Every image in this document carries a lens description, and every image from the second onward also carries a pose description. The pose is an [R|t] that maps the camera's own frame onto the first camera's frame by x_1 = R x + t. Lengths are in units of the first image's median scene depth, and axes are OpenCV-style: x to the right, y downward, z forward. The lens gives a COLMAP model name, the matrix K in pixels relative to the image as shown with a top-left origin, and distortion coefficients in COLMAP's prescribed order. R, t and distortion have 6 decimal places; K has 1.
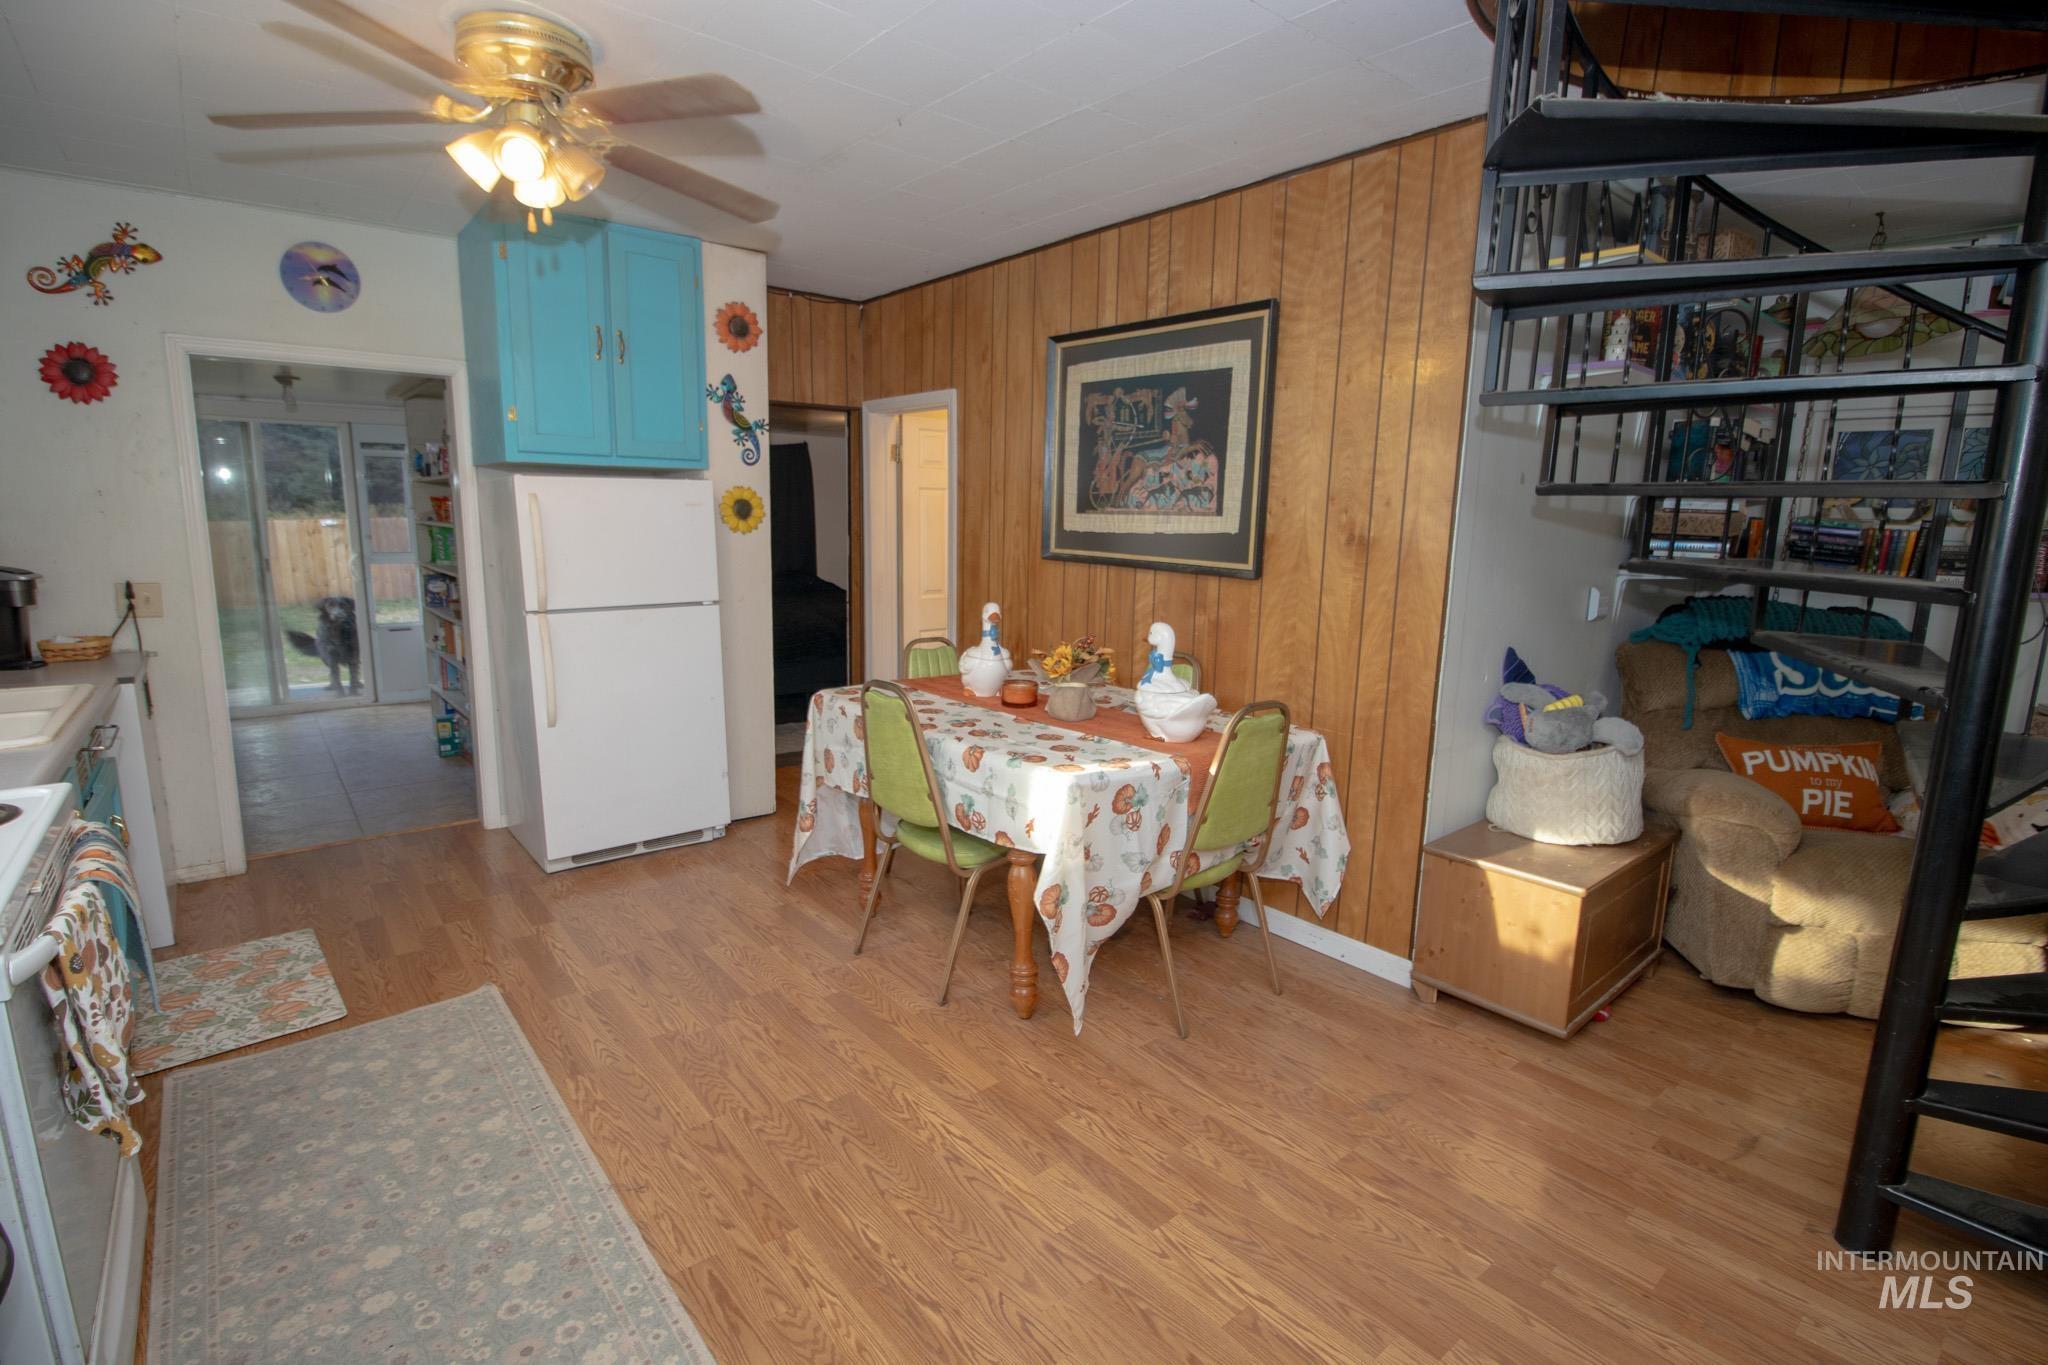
lens RADIAL K [[948.7, 0, 1018.1], [0, 948.7, 682.6], [0, 0, 1]] dist [-0.003284, -0.011215]
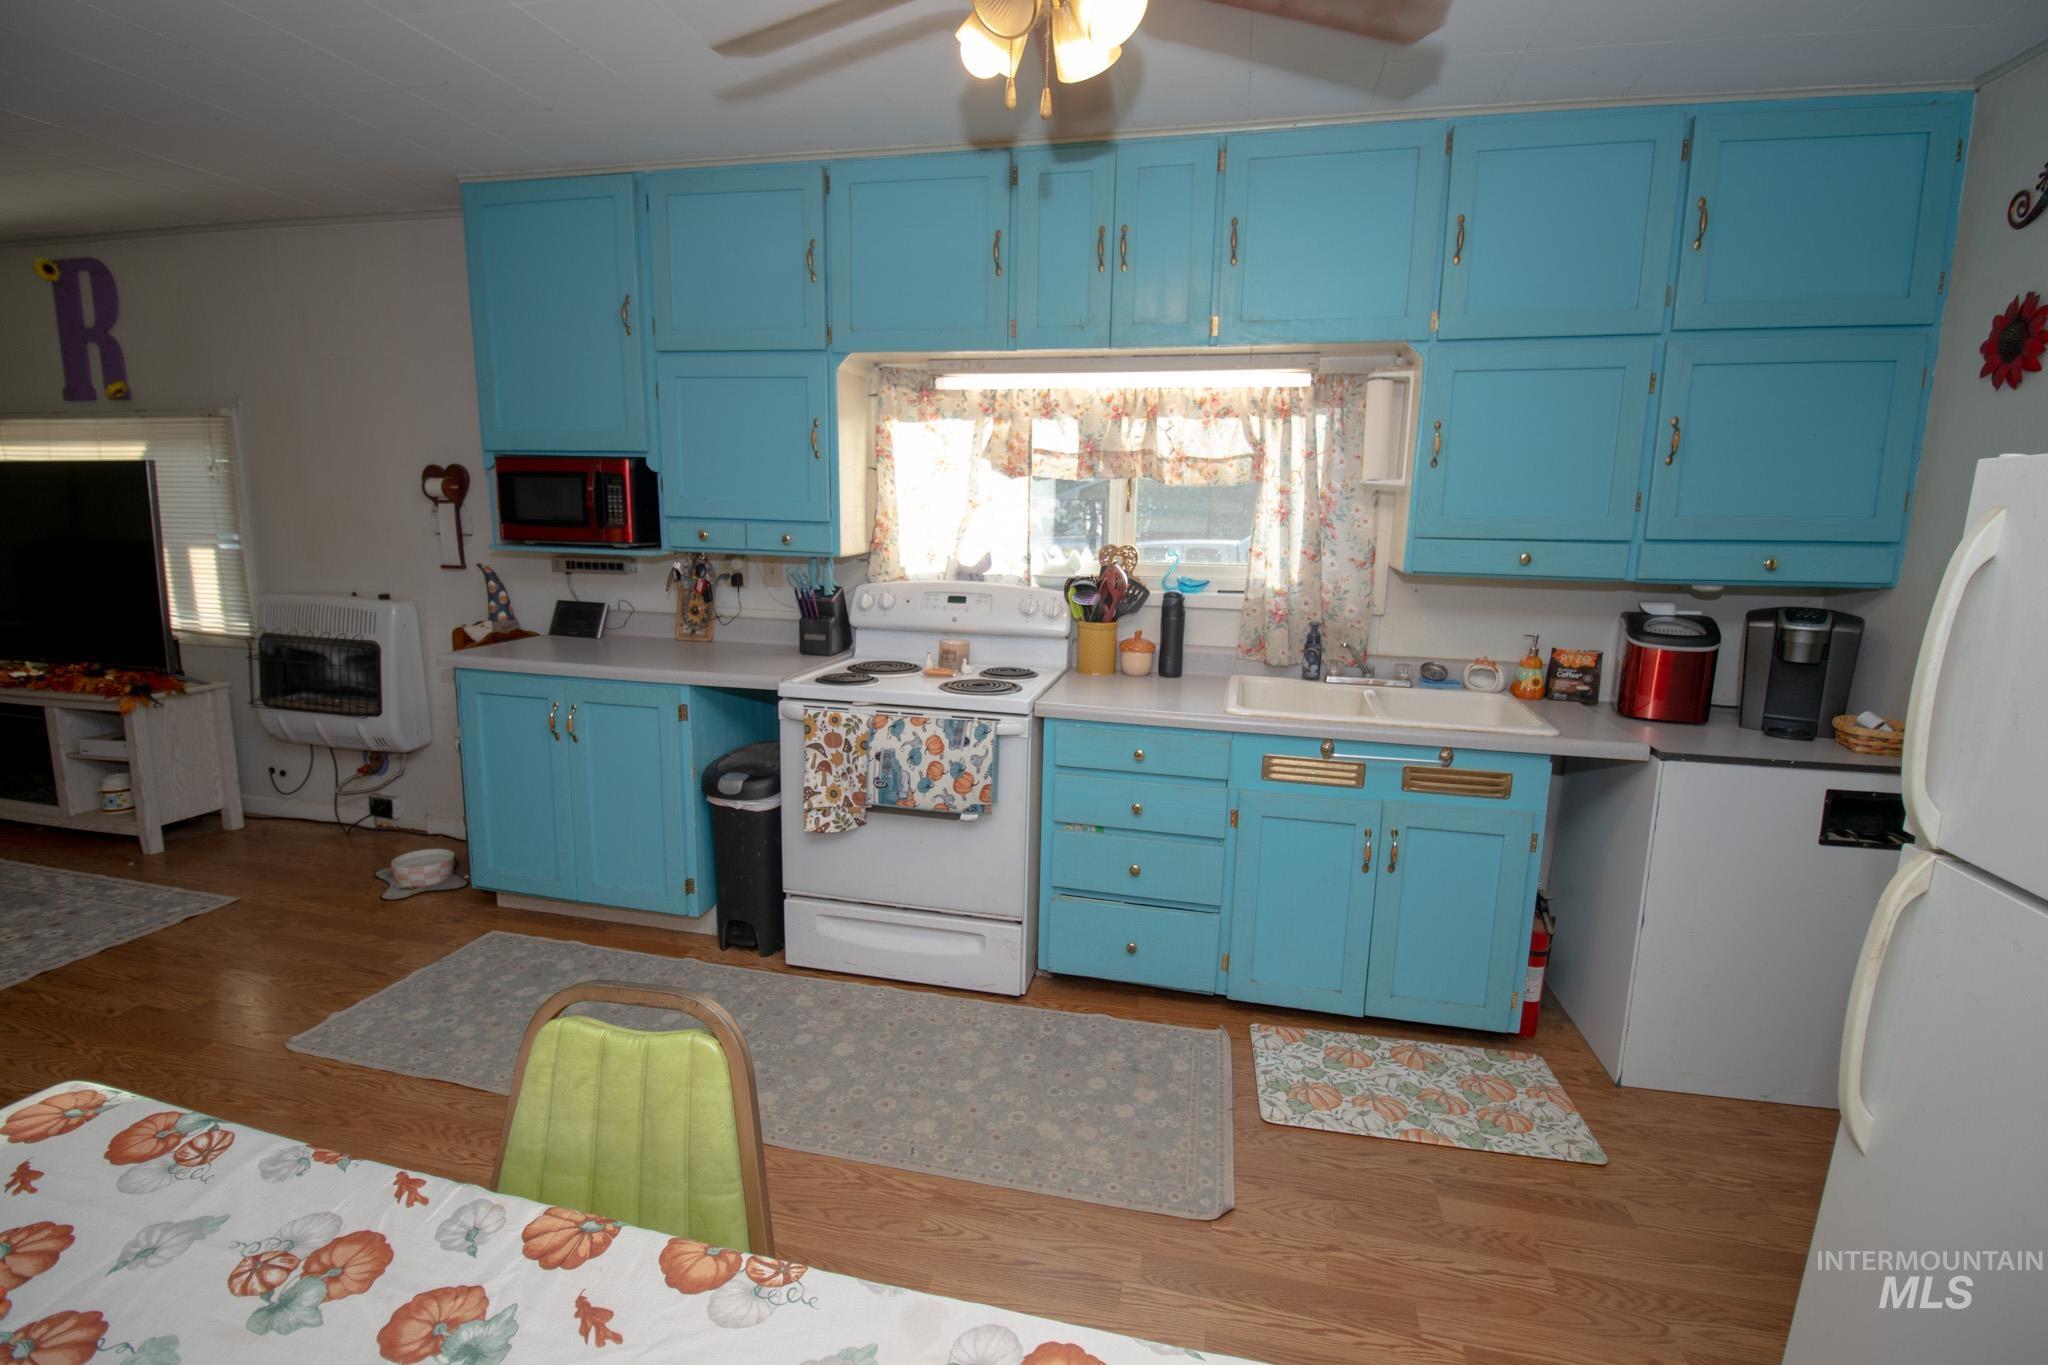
lens RADIAL K [[948.7, 0, 1014.2], [0, 948.7, 676.3], [0, 0, 1]] dist [-0.003284, -0.011215]
pose [[-0.793218, 0.076488, -0.604115, -0.039796], [-0.137409, 0.944009, 0.299944, -0.214045], [0.593232, 0.320931, -0.738295, 1.162506]]
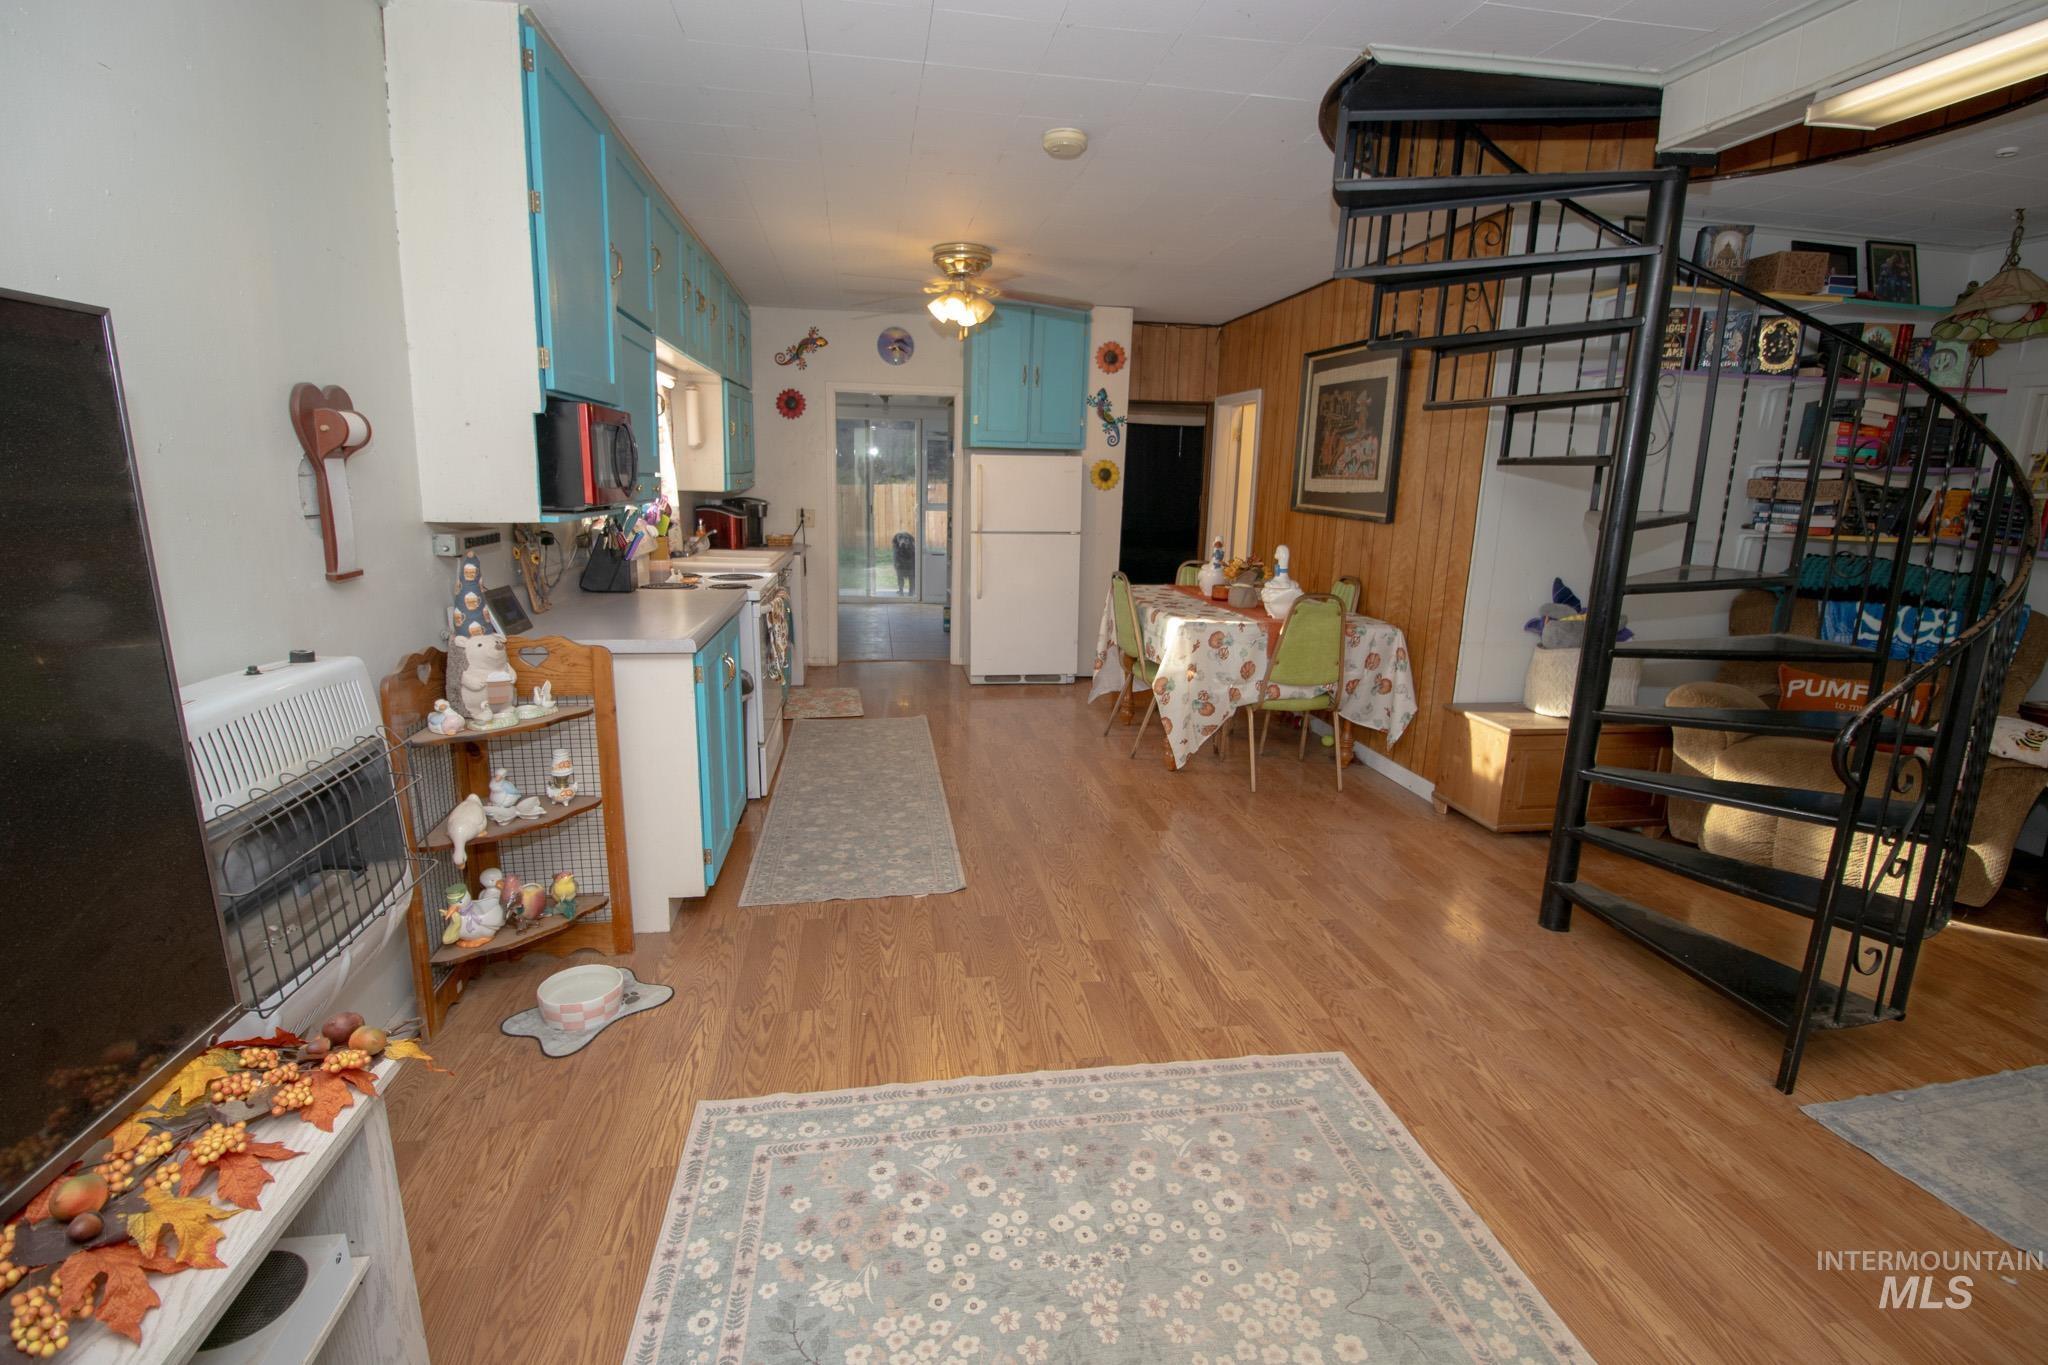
lens RADIAL K [[948.7, 0, 1015.4], [0, 948.7, 682.1], [0, 0, 1]] dist [-0.003284, -0.011215]
pose [[0.856270, 0.113679, -0.503864, 0.536193], [-0.099037, 0.993515, 0.055847, 0.109296], [0.506945, 0.002082, 0.861976, -0.548103]]
